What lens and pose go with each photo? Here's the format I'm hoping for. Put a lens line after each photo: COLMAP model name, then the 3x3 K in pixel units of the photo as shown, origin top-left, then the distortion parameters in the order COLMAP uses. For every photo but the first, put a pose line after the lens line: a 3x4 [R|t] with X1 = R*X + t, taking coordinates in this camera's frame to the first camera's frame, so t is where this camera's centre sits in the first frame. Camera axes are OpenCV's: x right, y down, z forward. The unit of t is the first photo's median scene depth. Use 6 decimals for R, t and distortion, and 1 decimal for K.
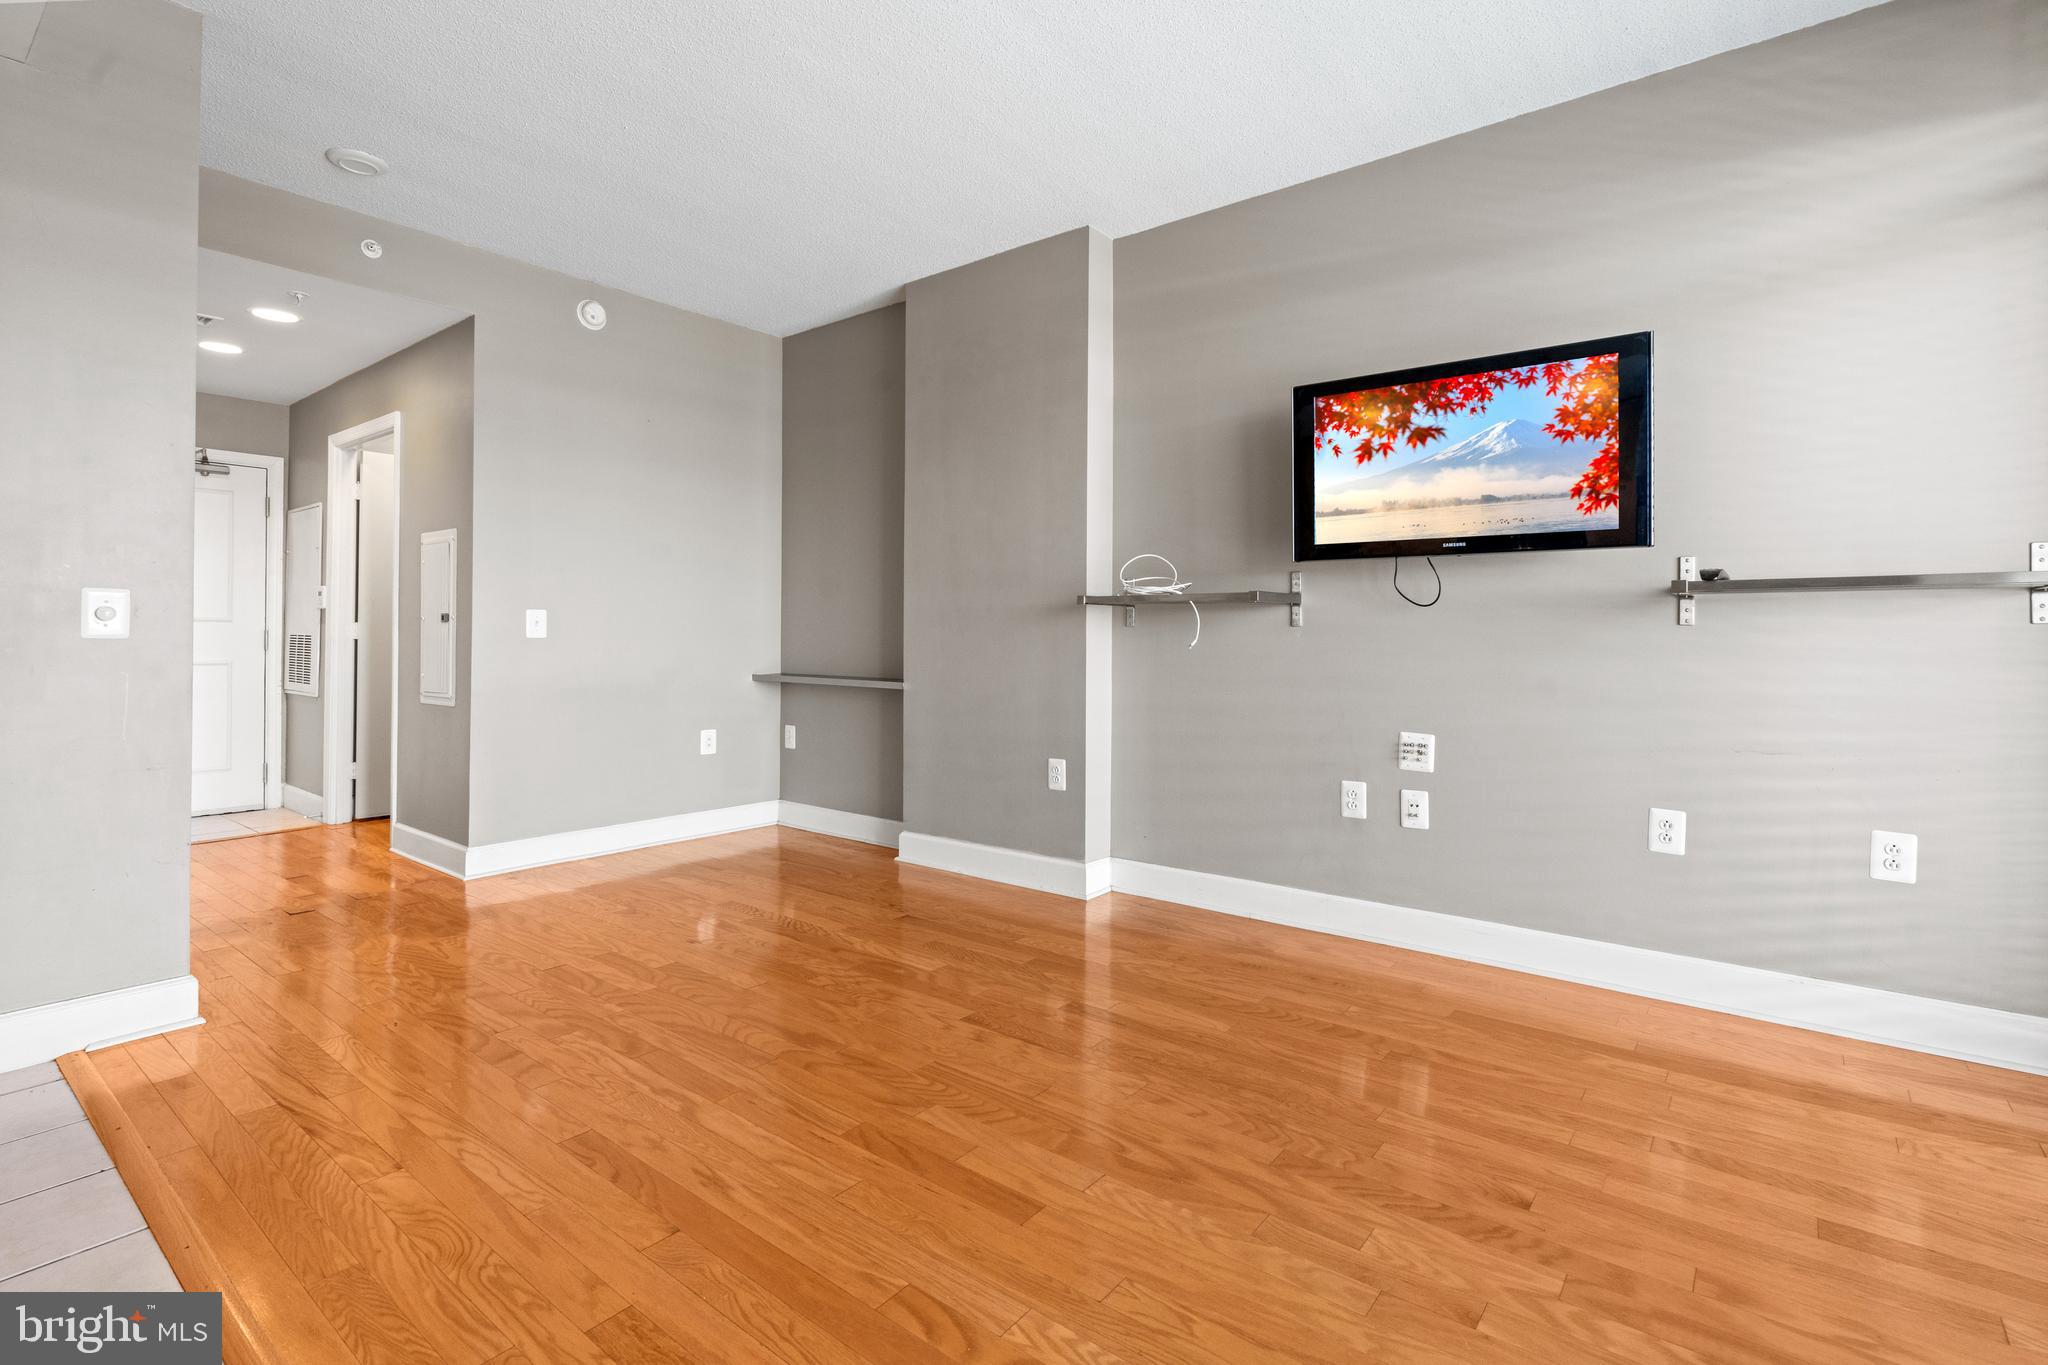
lens RADIAL K [[960.3, 0, 1037.3], [0, 960.3, 631.4], [0, 0, 1]] dist [-0.013935, 0.000345]
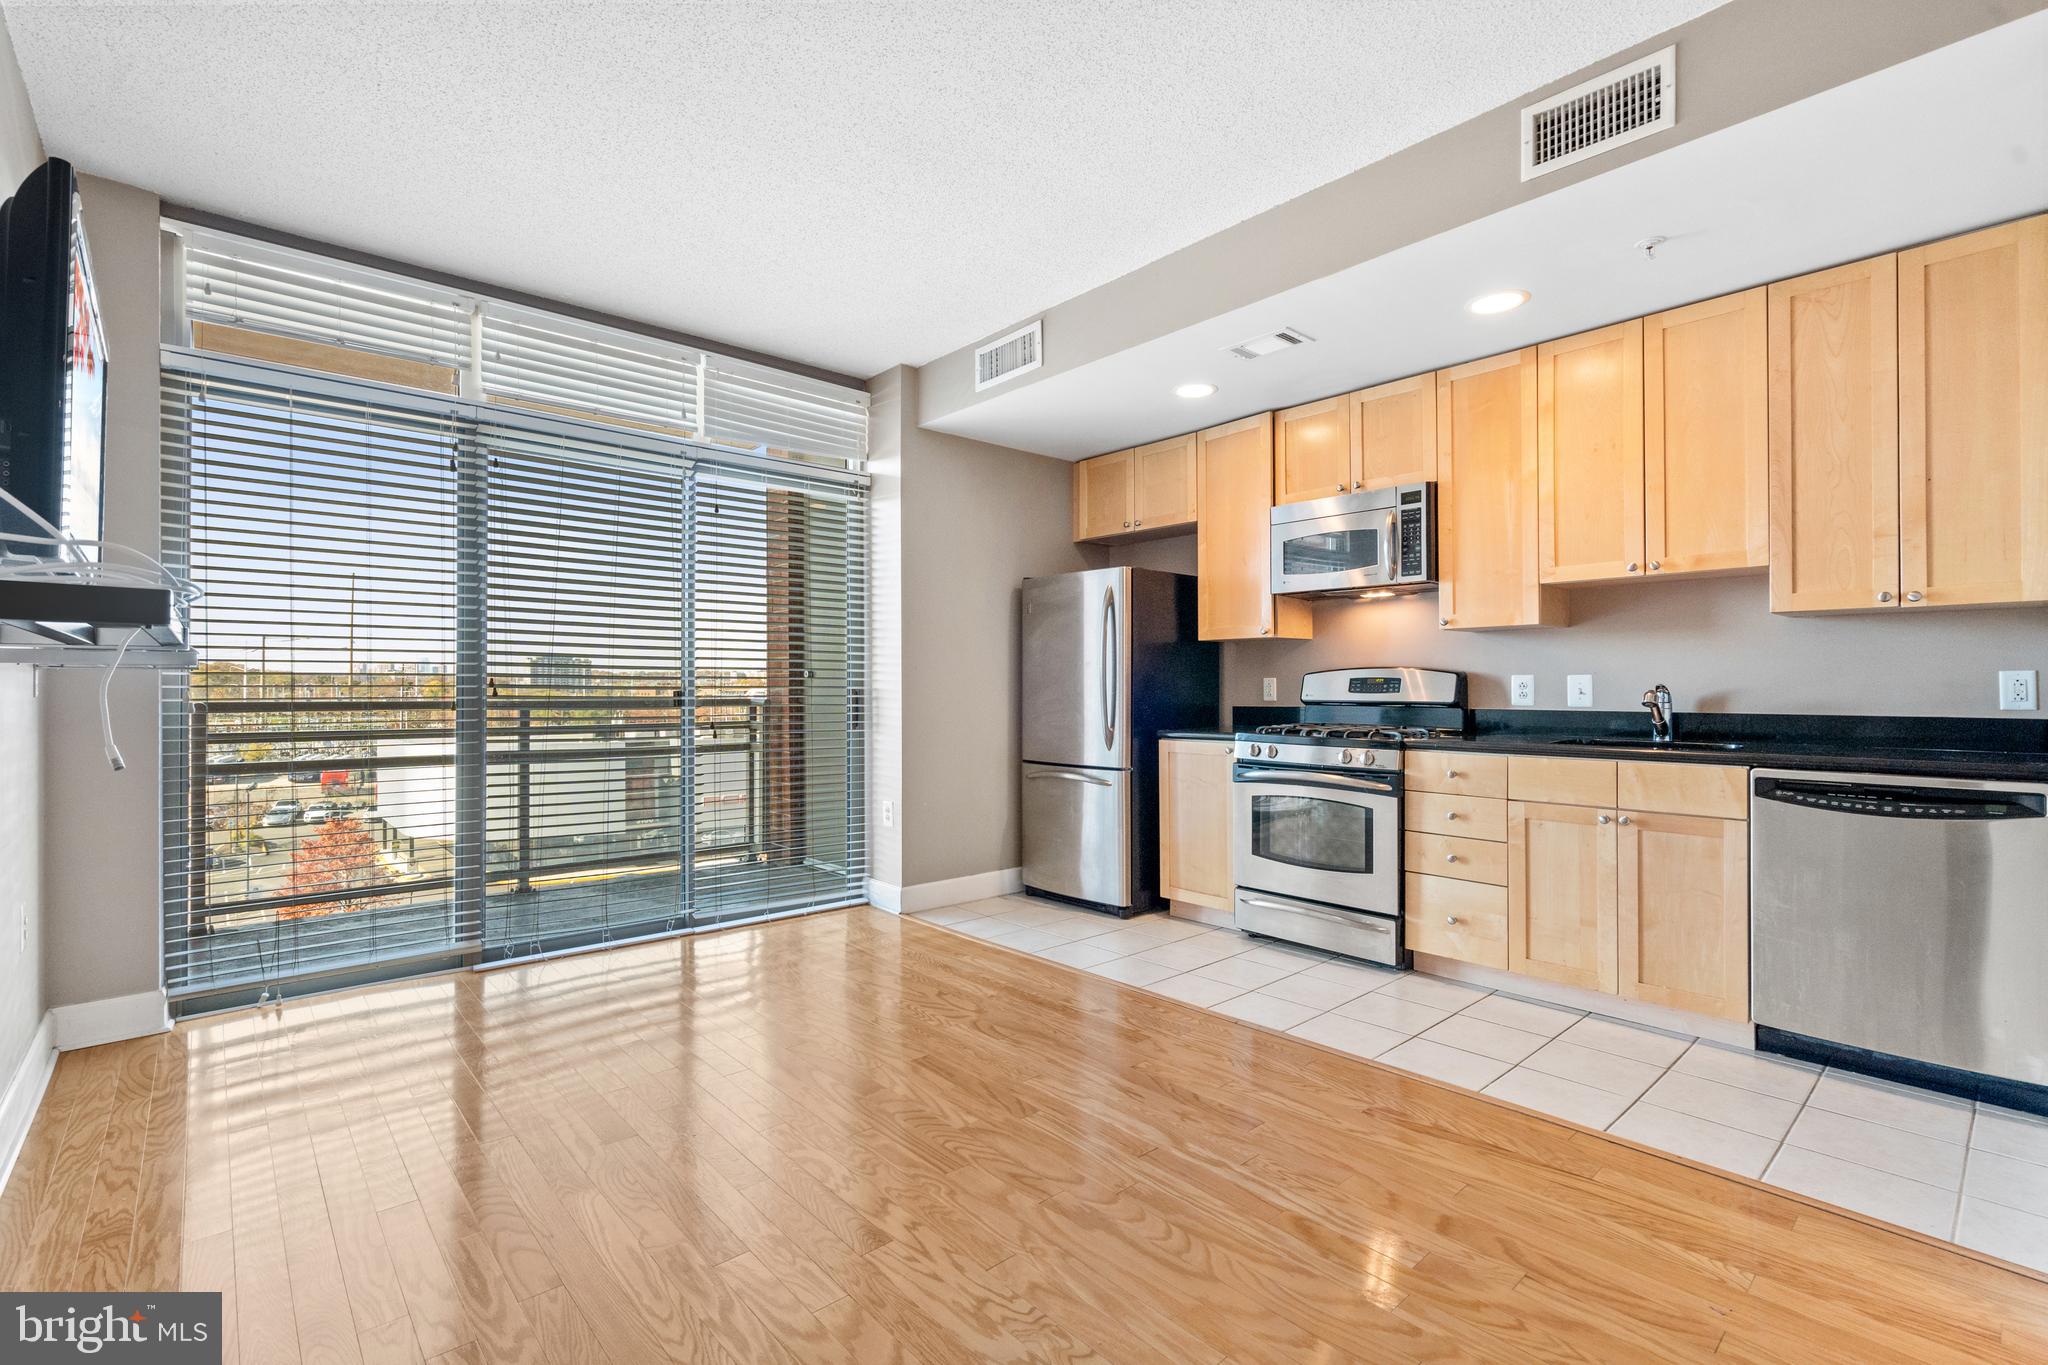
lens RADIAL K [[913.2, 0, 1025.7], [0, 913.2, 688.0], [0, 0, 1]] dist [-0.000296, 0.000299]
pose [[-0.984747, -0.003505, 0.173957, -0.245877], [-0.004604, 0.999972, -0.005916, -0.011642], [-0.173931, -0.006627, -0.984736, 1.365080]]
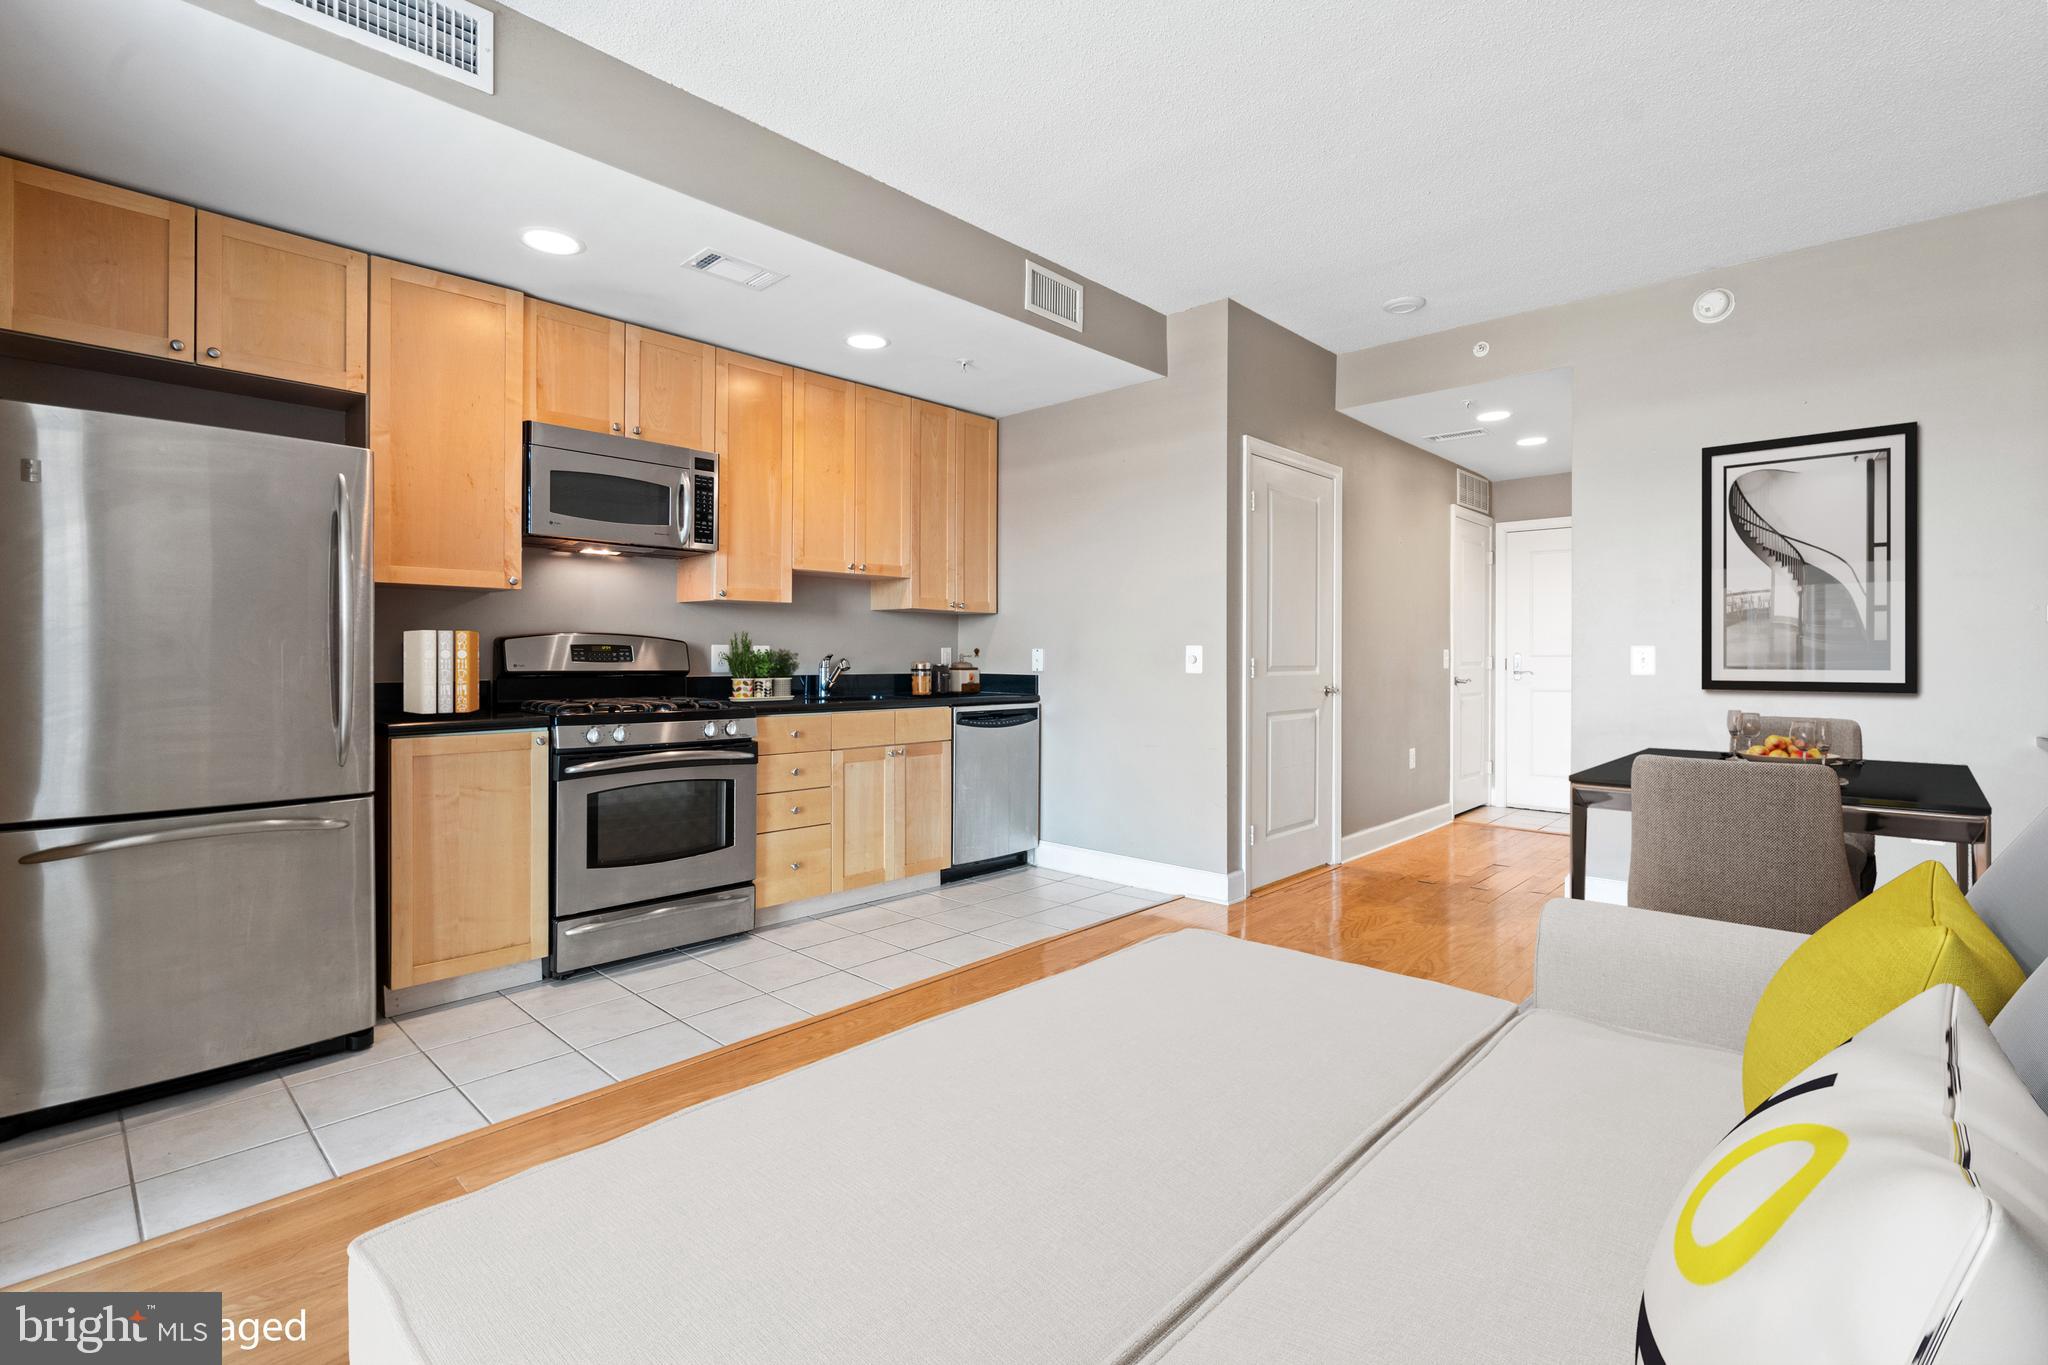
lens RADIAL K [[937.5, 0, 1025.3], [0, 937.5, 659.7], [0, 0, 1]] dist [-0.001687, 0.000714]
pose [[-0.092566, -0.000289, -0.995707, 0.625983], [0.003901, 0.999992, -0.000652, -0.014474], [0.995699, -0.003945, -0.092564, 0.637658]]
